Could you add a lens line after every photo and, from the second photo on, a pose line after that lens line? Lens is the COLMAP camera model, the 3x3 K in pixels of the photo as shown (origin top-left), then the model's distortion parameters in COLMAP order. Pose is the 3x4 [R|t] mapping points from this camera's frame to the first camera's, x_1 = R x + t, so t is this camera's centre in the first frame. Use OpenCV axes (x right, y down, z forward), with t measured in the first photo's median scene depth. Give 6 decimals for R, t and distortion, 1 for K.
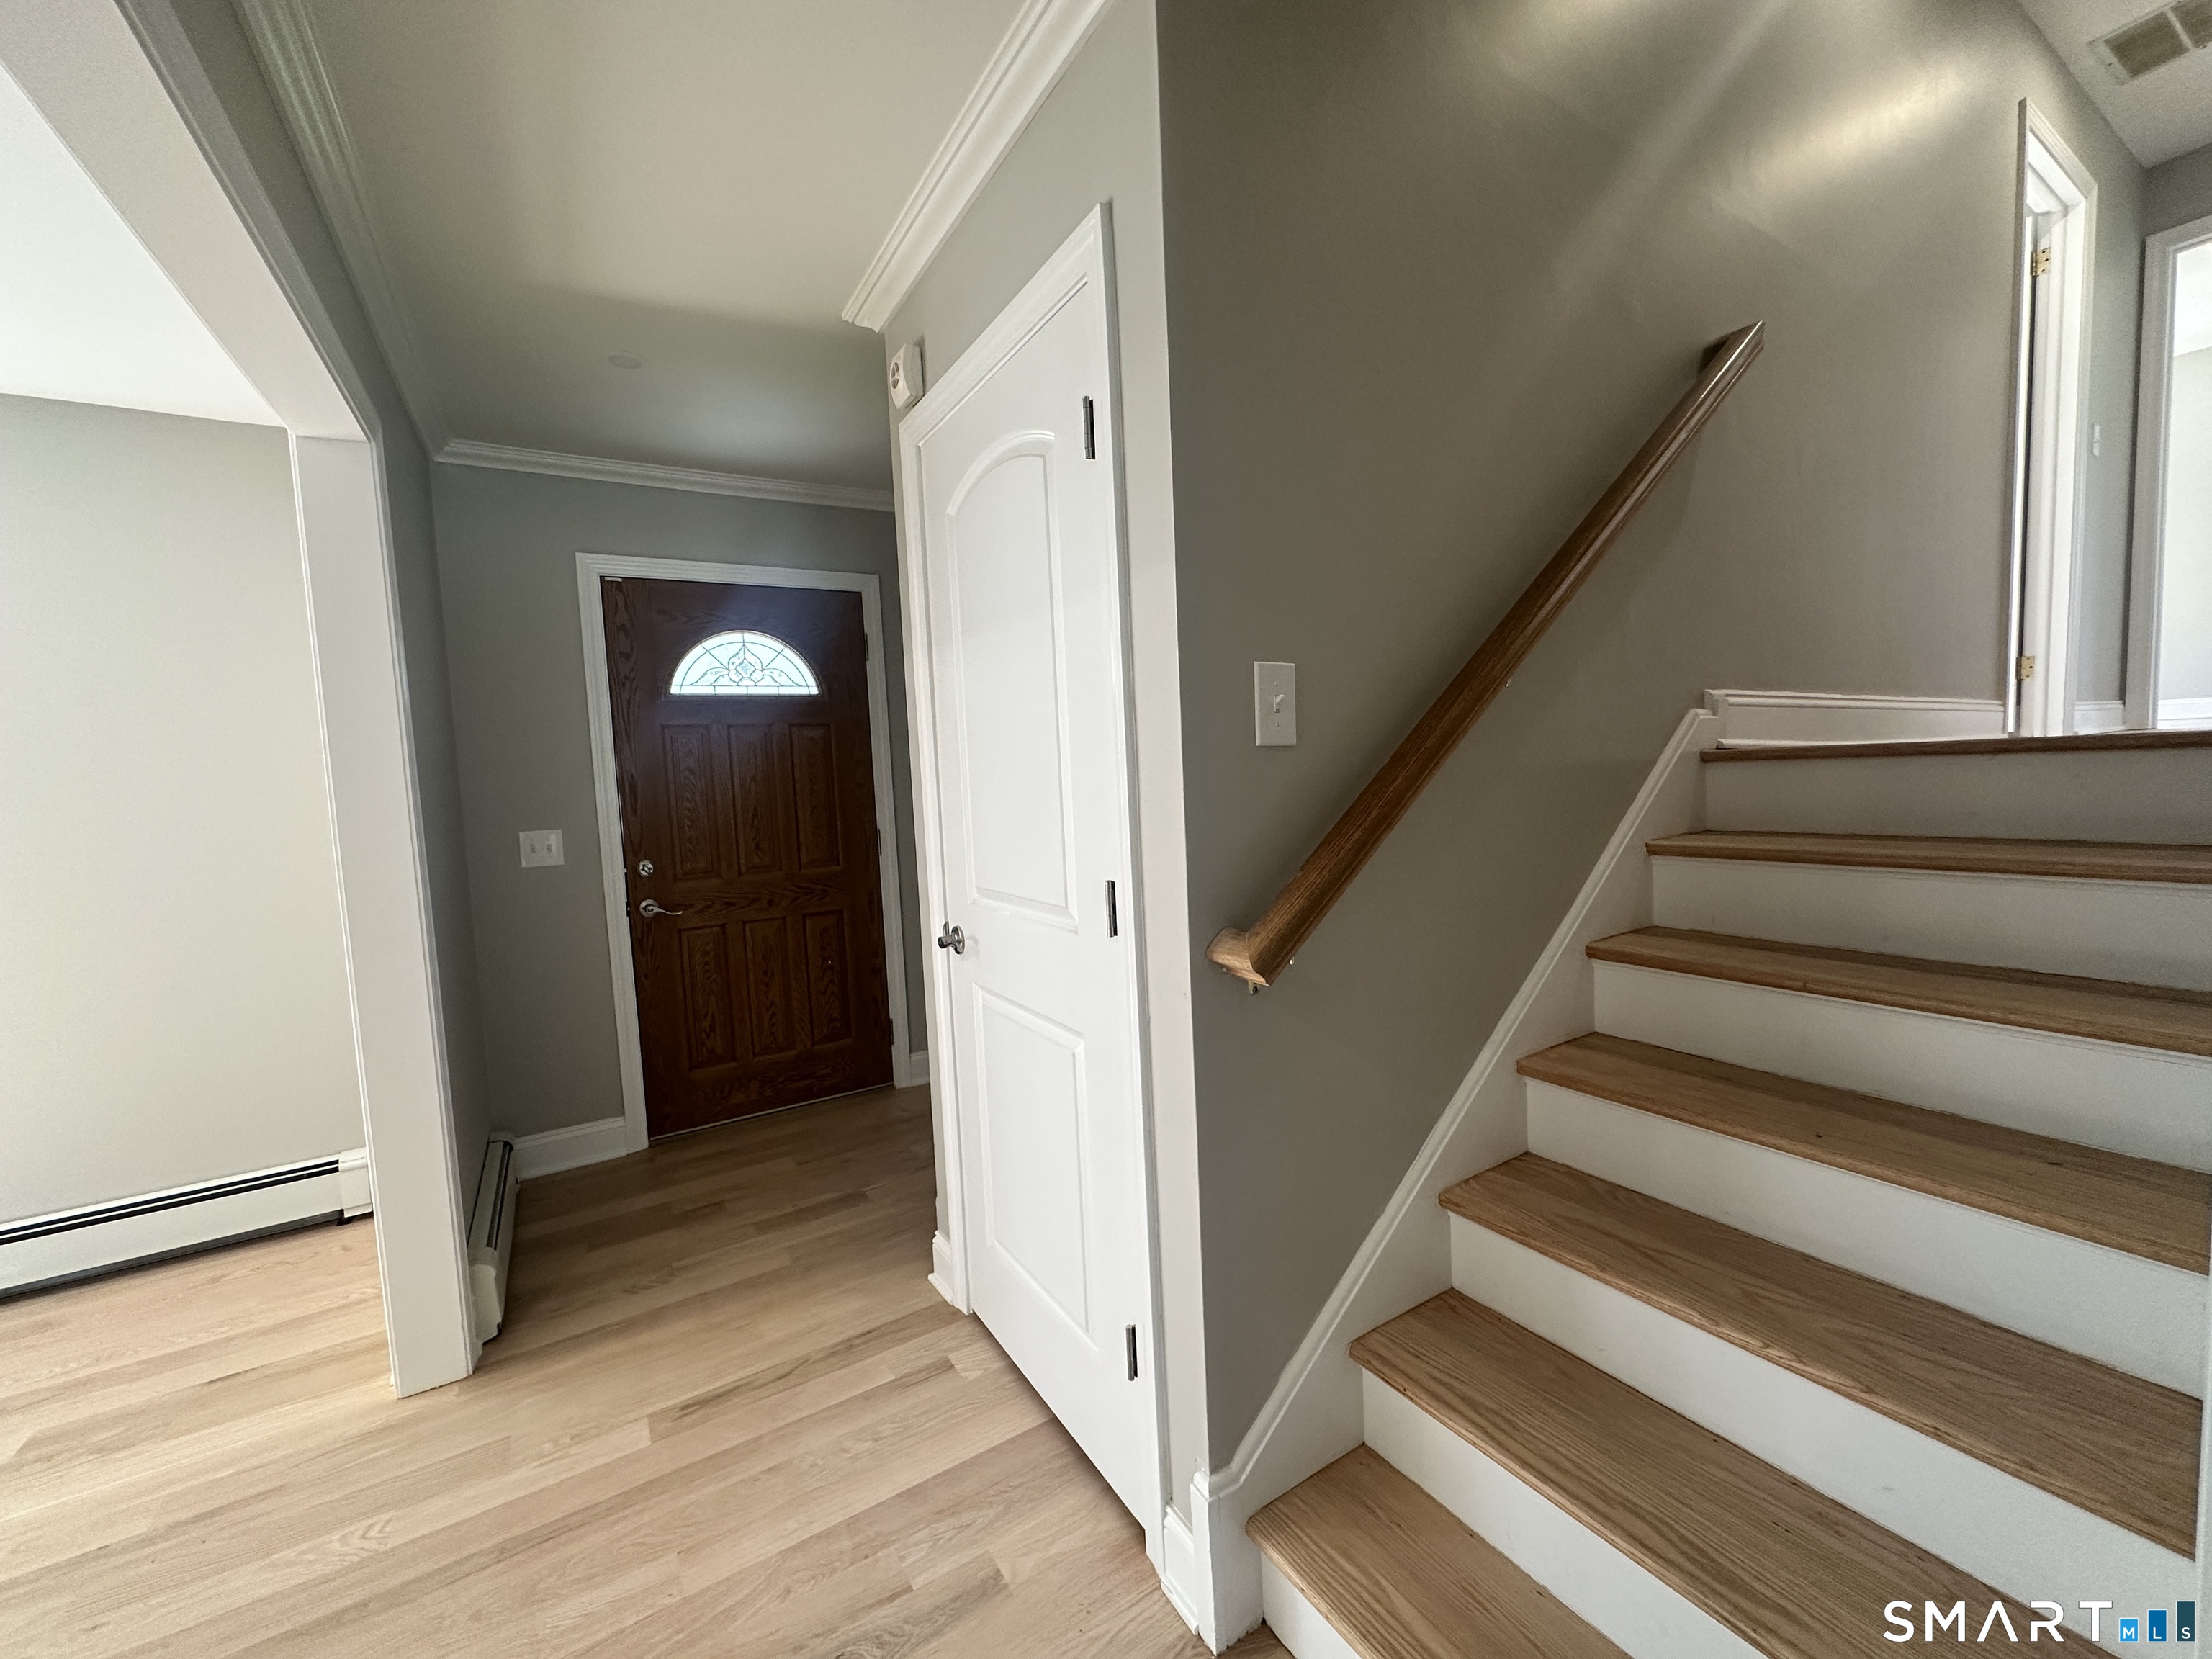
lens RADIAL K [[884.8, 0, 1106.0], [0, 884.8, 829.5], [0, 0, 1]] dist [0.000748, -0.000248]
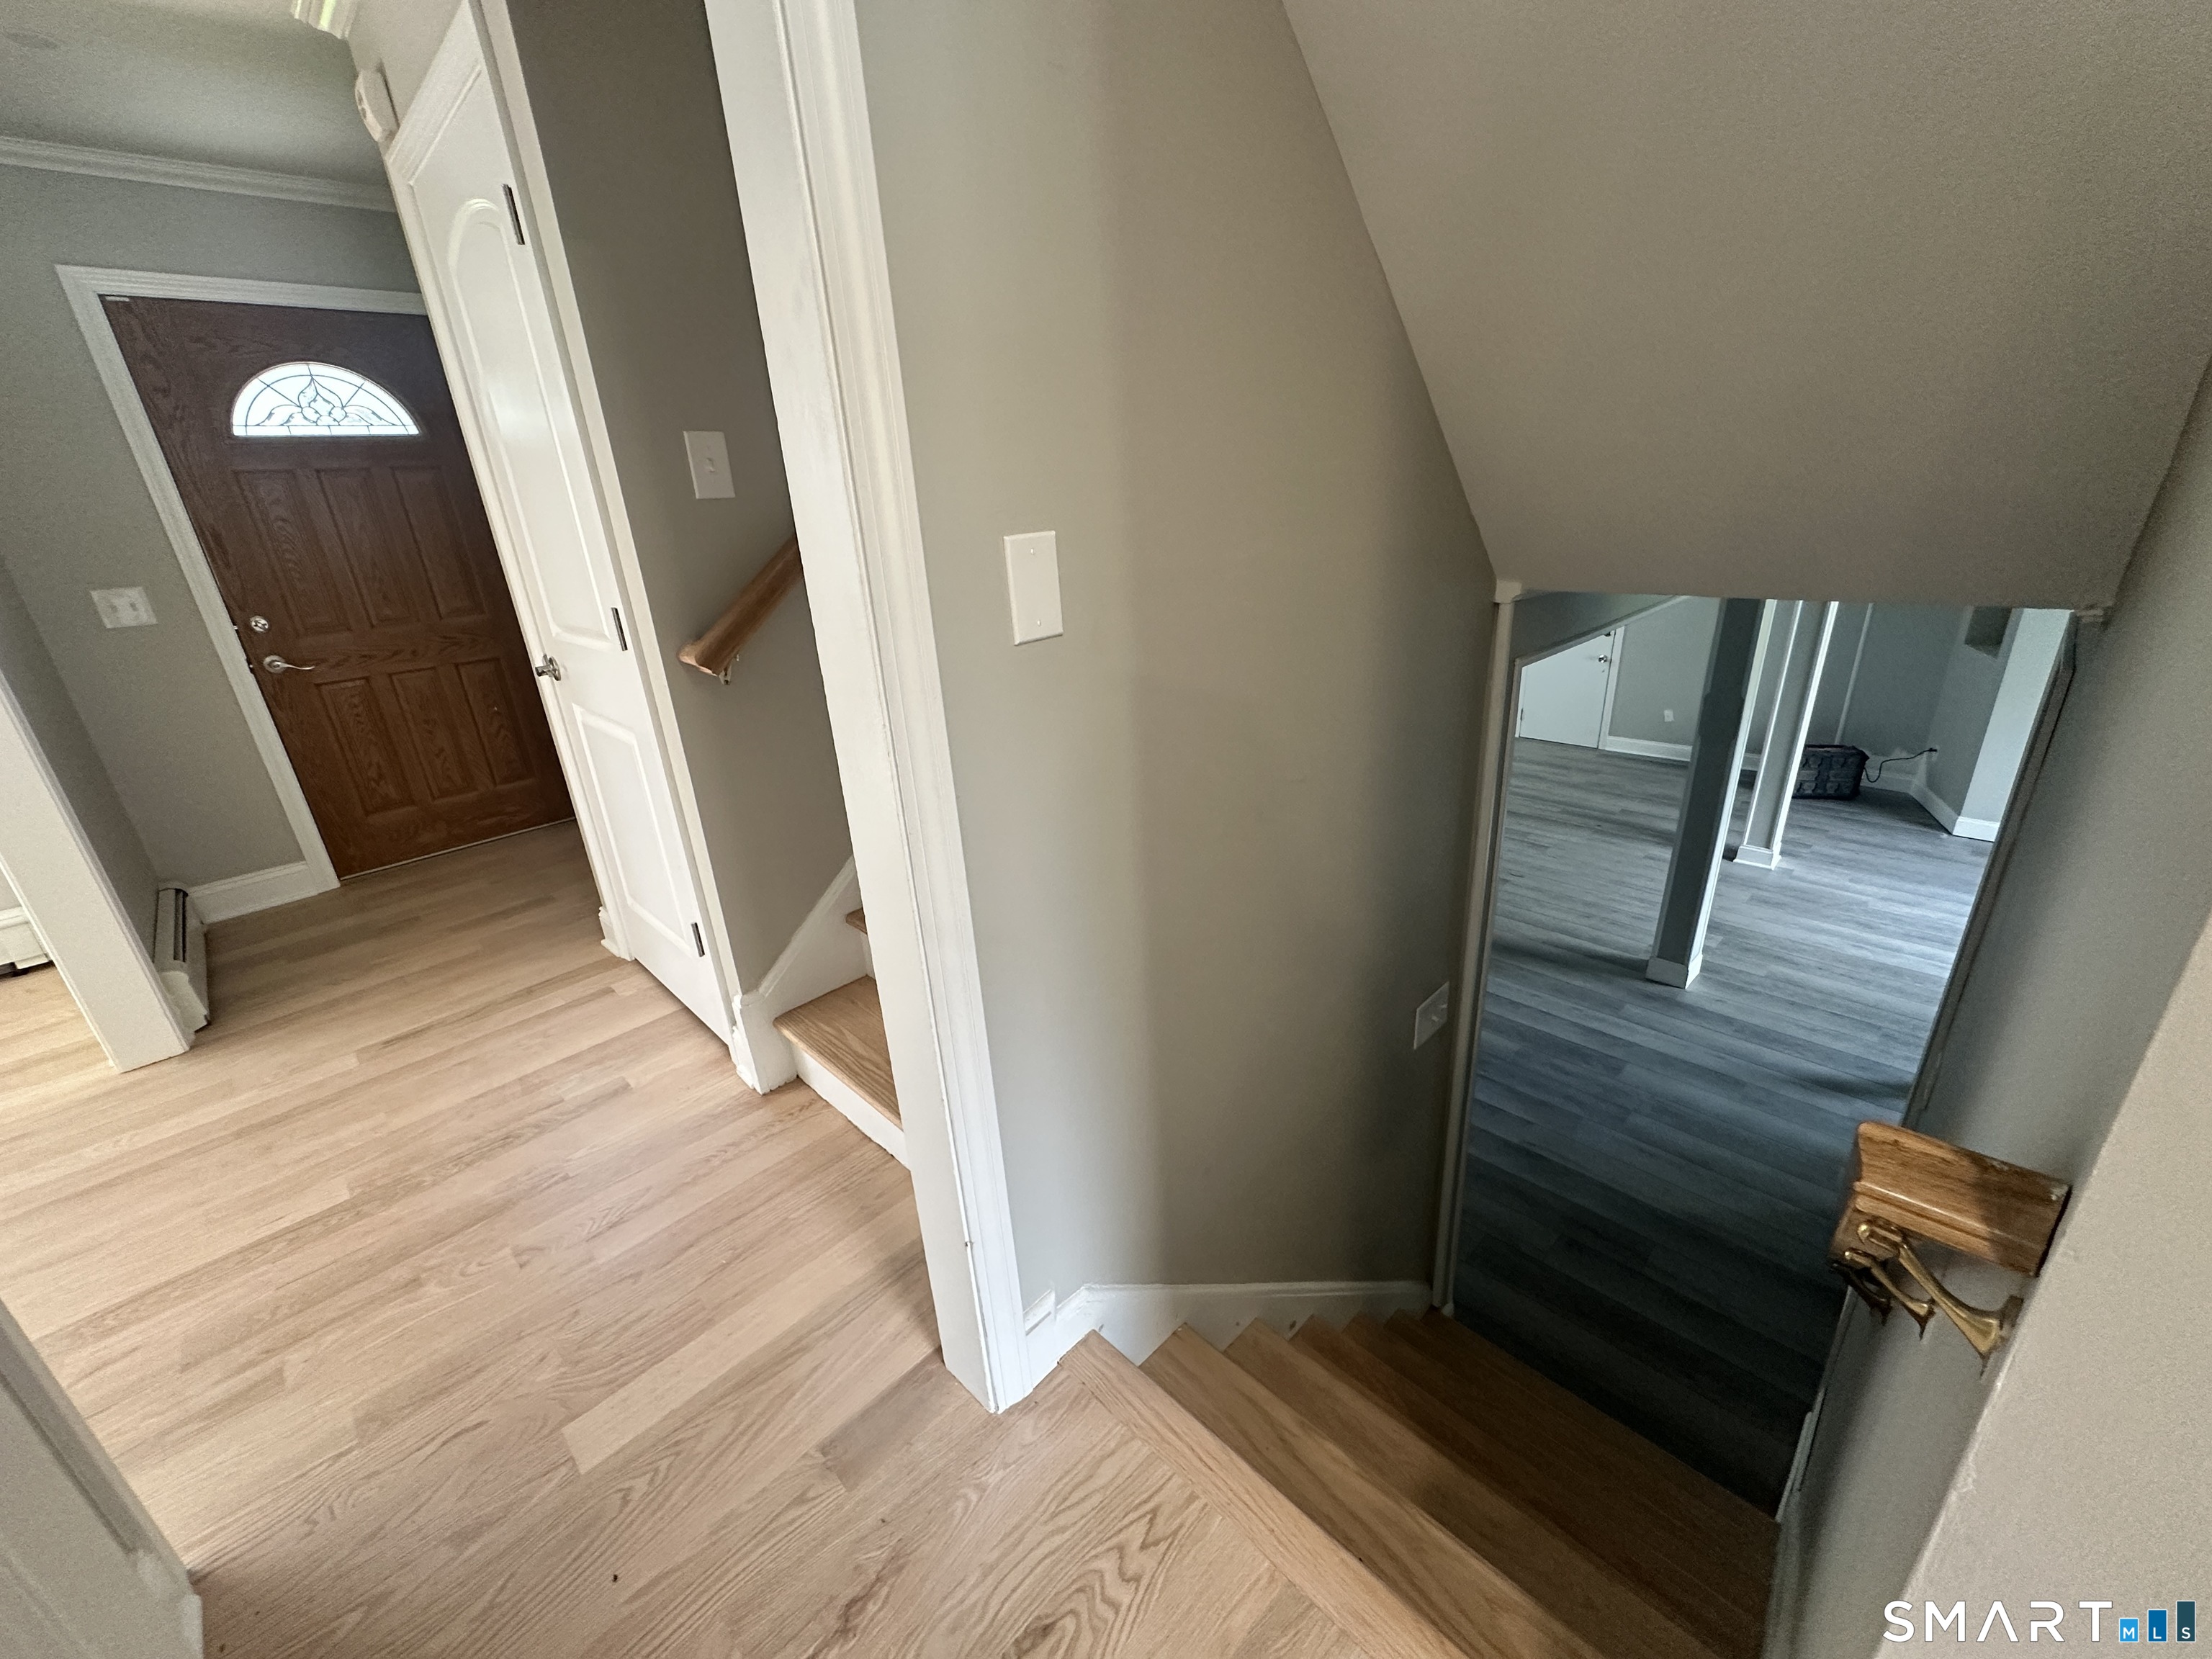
lens RADIAL K [[884.8, 0, 1106.0], [0, 884.8, 829.5], [0, 0, 1]] dist [0.000748, -0.000248]
pose [[0.973421, -0.093042, 0.209274, 0.203791], [0.030039, 0.957735, 0.286078, 0.009315], [-0.227047, -0.272188, 0.935074, -0.244240]]
